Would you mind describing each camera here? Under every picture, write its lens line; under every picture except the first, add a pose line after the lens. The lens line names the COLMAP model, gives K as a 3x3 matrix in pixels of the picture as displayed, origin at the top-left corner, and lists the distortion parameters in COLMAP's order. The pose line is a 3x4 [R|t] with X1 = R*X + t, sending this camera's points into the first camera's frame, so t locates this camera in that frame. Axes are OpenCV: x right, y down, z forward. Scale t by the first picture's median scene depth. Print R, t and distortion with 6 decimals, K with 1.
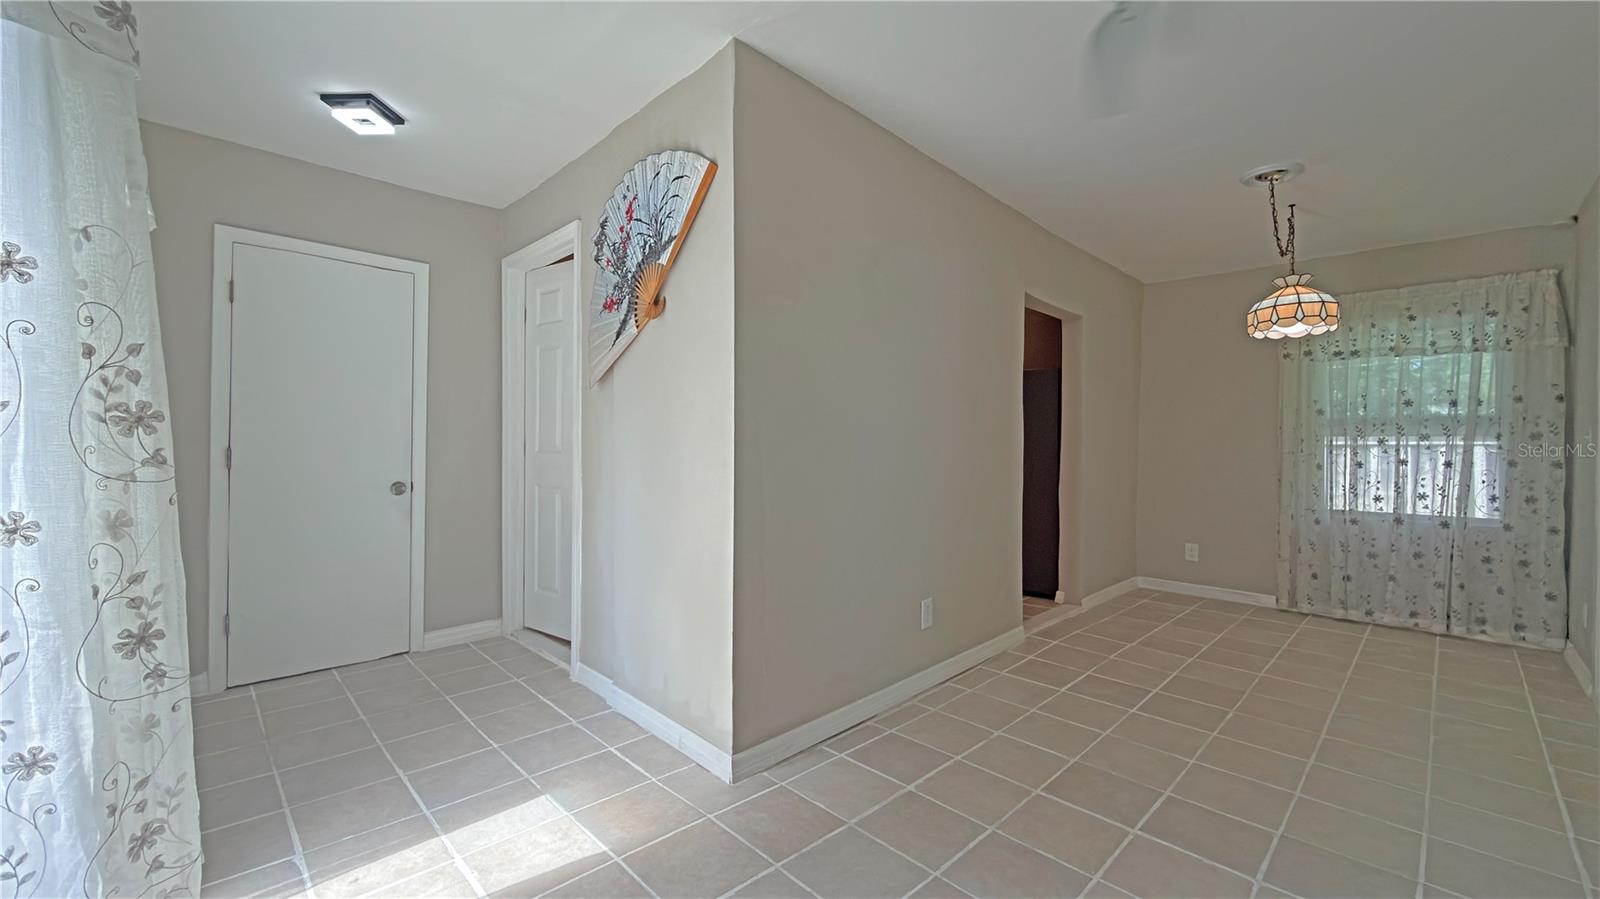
lens RADIAL K [[641.5, 0, 800.9], [0, 641.5, 447.3], [0, 0, 1]] dist [0.003036, -0.000324]
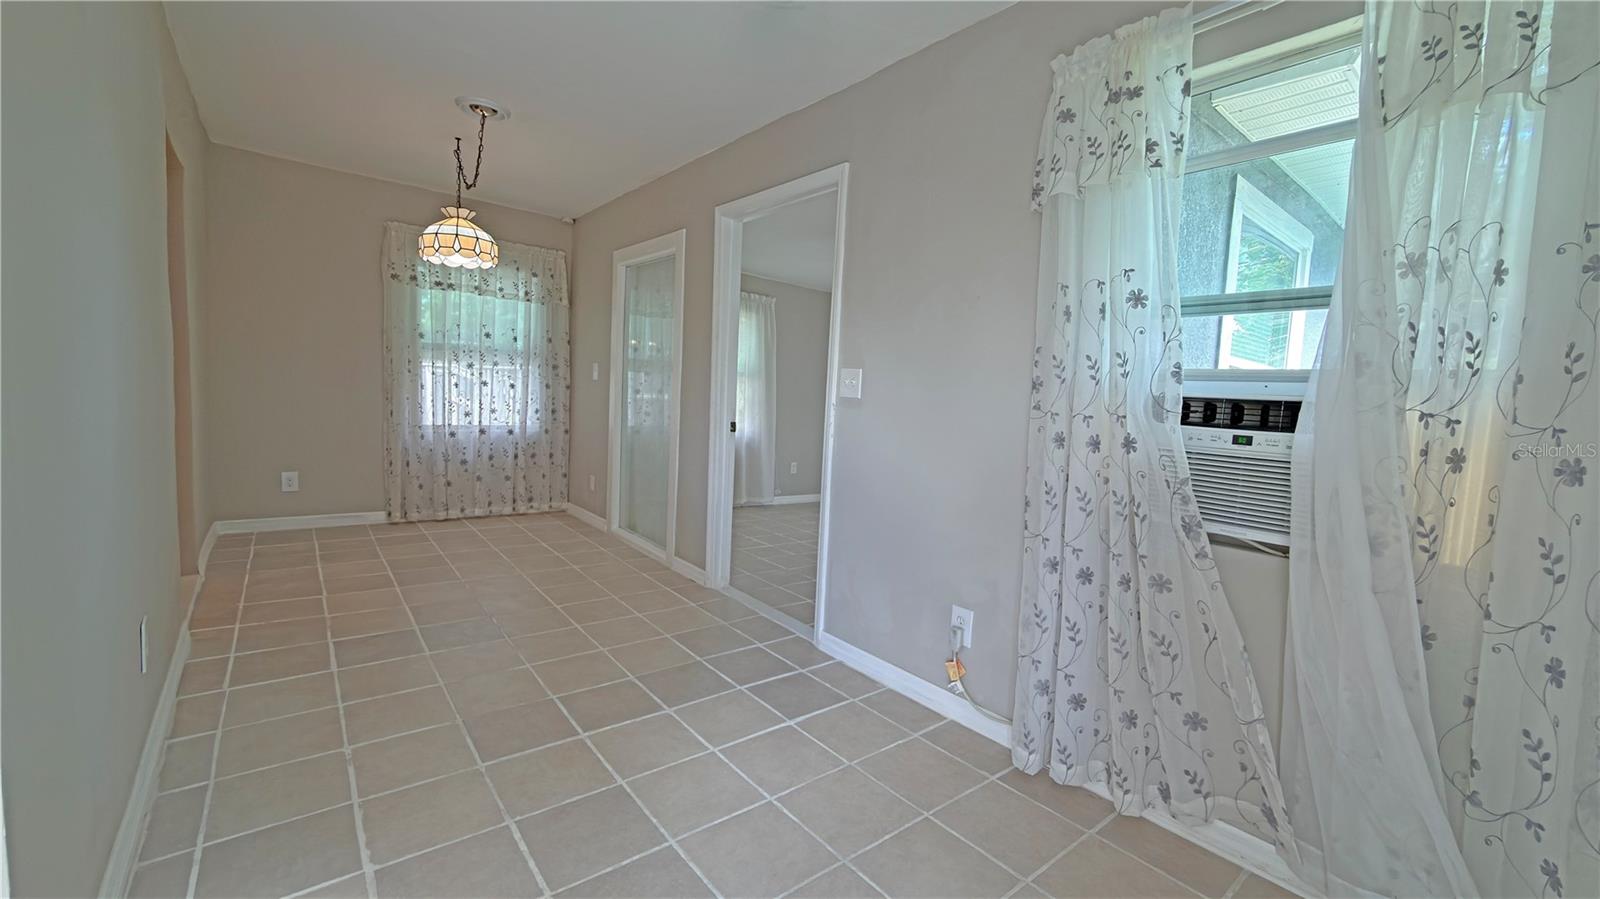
lens RADIAL K [[641.5, 0, 801.5], [0, 641.5, 446.6], [0, 0, 1]] dist [0.003036, -0.000324]
pose [[0.104917, -0.088381, 0.990546, -0.233931], [-0.051296, 0.994236, 0.094143, -0.003606], [-0.993157, -0.060688, 0.099778, 0.276772]]
